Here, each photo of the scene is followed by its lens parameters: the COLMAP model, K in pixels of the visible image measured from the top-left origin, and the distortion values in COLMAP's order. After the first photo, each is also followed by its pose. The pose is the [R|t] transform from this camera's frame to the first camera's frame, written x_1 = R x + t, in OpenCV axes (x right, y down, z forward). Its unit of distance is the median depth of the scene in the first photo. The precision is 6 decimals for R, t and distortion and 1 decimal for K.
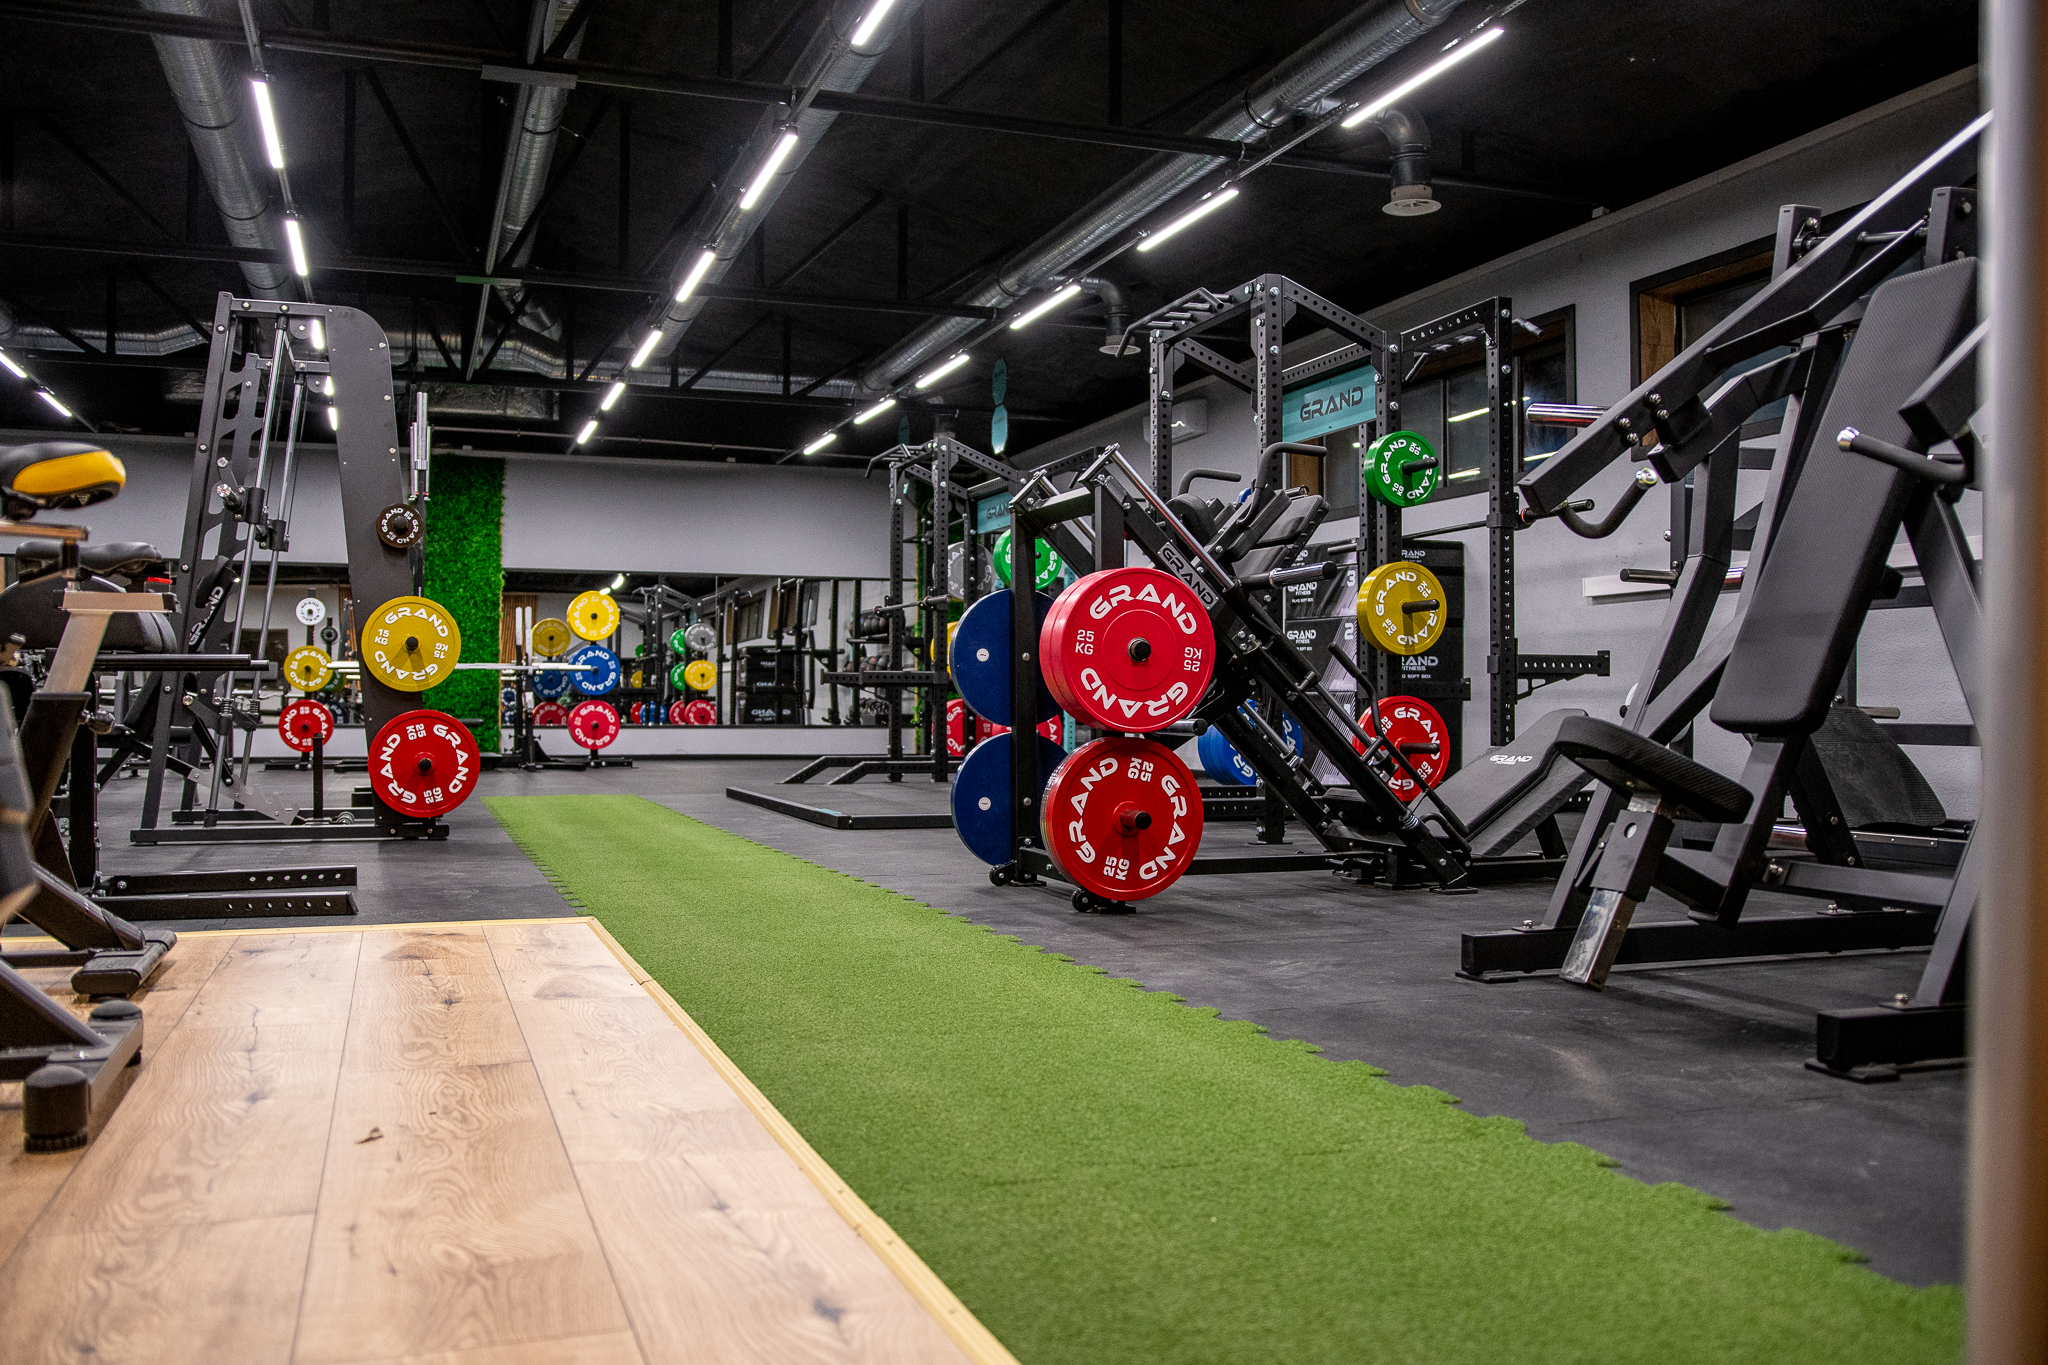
lens RADIAL K [[1772.6, 0, 1024.0], [0, 1772.6, 682.5], [0, 0, 1]] dist [-0.017984, -0.001487]
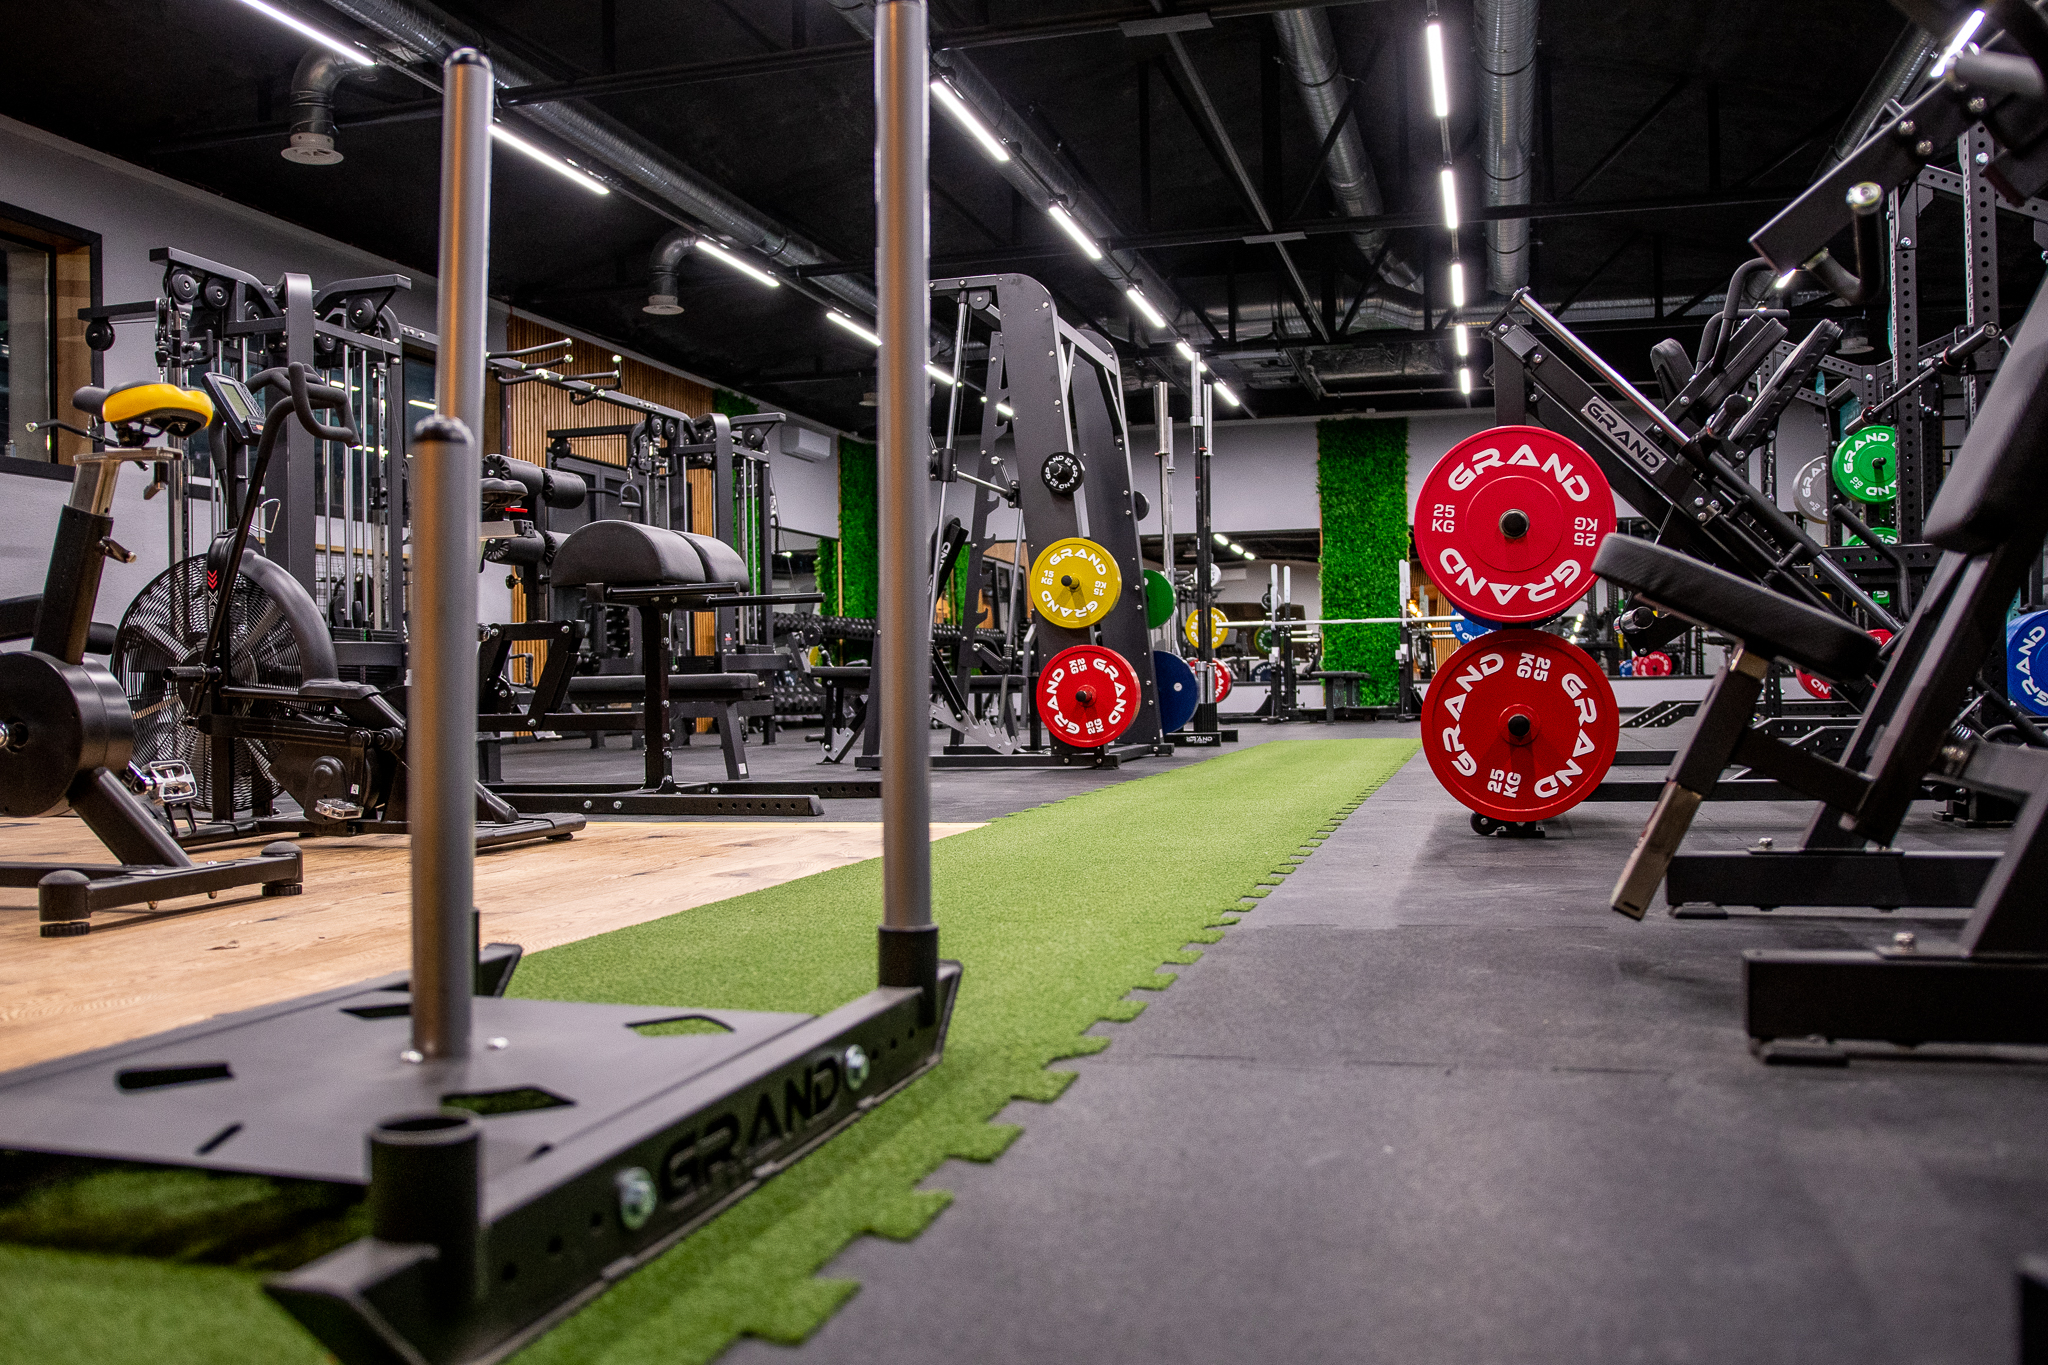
lens RADIAL K [[1754.7, 0, 1024.0], [0, 1754.7, 682.5], [0, 0, 1]] dist [-0.069213, 0.002268]
pose [[0.824149, -0.018027, -0.566086, 0.318458], [0.027055, 0.999605, 0.007557, 0.041513], [0.565726, -0.021544, 0.824312, 0.170546]]
